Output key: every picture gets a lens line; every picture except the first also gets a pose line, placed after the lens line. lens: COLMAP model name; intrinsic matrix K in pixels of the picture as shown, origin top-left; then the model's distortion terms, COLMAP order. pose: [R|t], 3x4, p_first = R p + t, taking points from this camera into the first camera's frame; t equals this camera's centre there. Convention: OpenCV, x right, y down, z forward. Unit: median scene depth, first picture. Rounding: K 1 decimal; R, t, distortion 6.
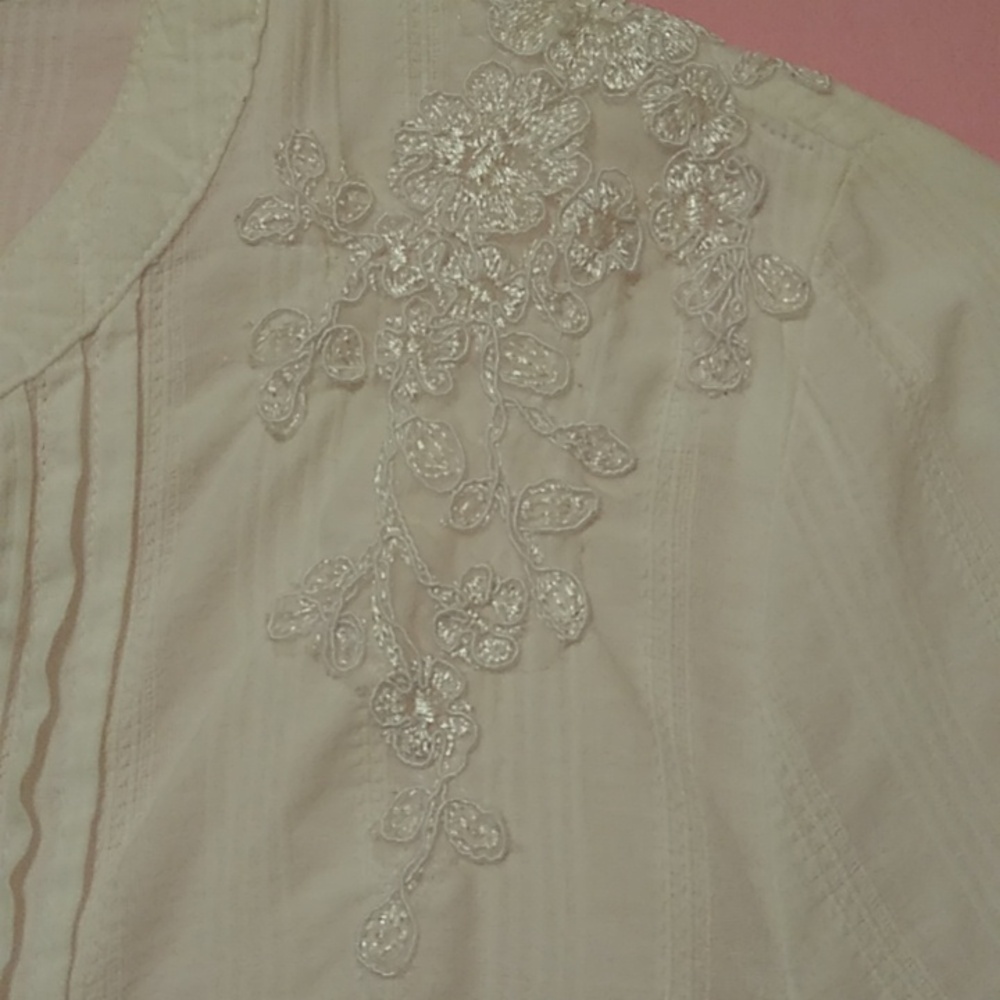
lens RADIAL K [[1641.8, 0, 496.2], [0, 1641.8, 508.3], [0, 0, 1]] dist [0.086686, 0.000000]
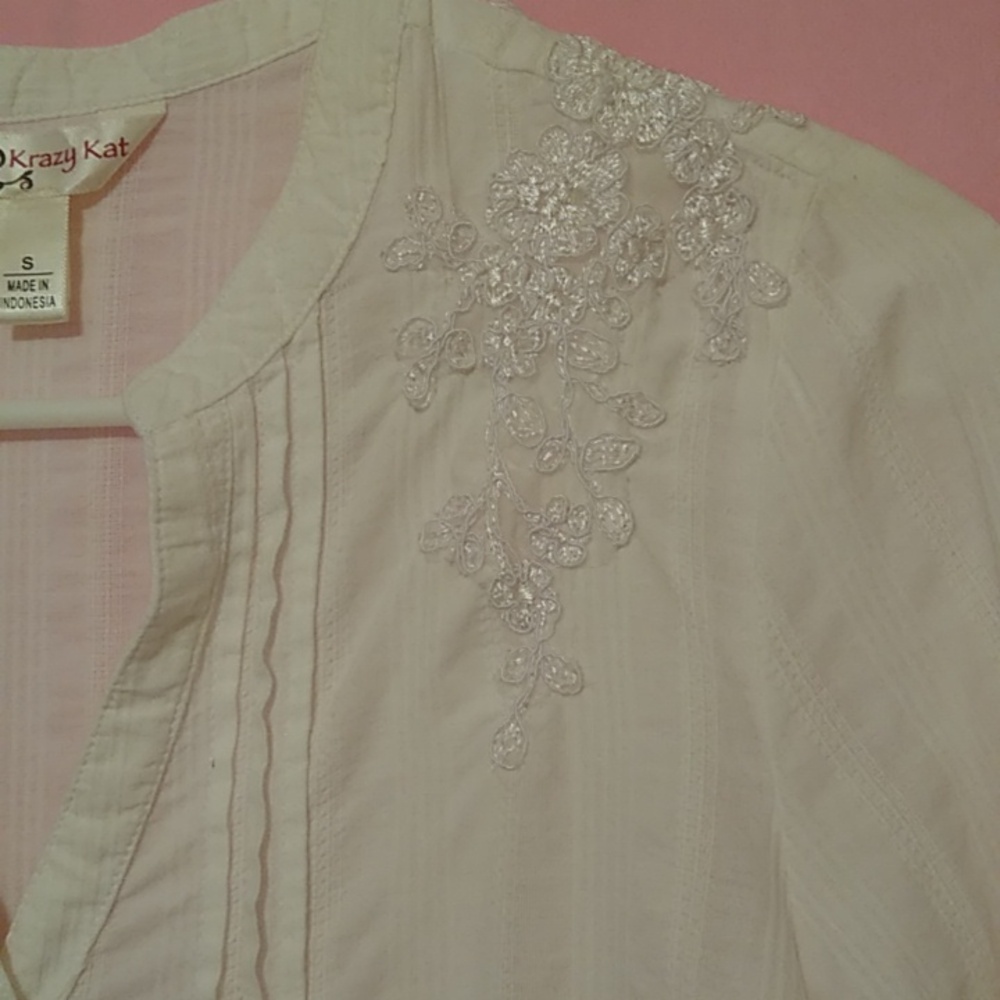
lens RADIAL K [[1641.8, 0, 520.1], [0, 1641.8, 488.7], [0, 0, 1]] dist [0.086686, 0.000000]
pose [[0.995334, -0.043349, -0.086206, 0.077804], [0.051914, 0.993659, 0.099732, -0.113031], [0.081336, -0.103742, 0.991273, -0.432524]]
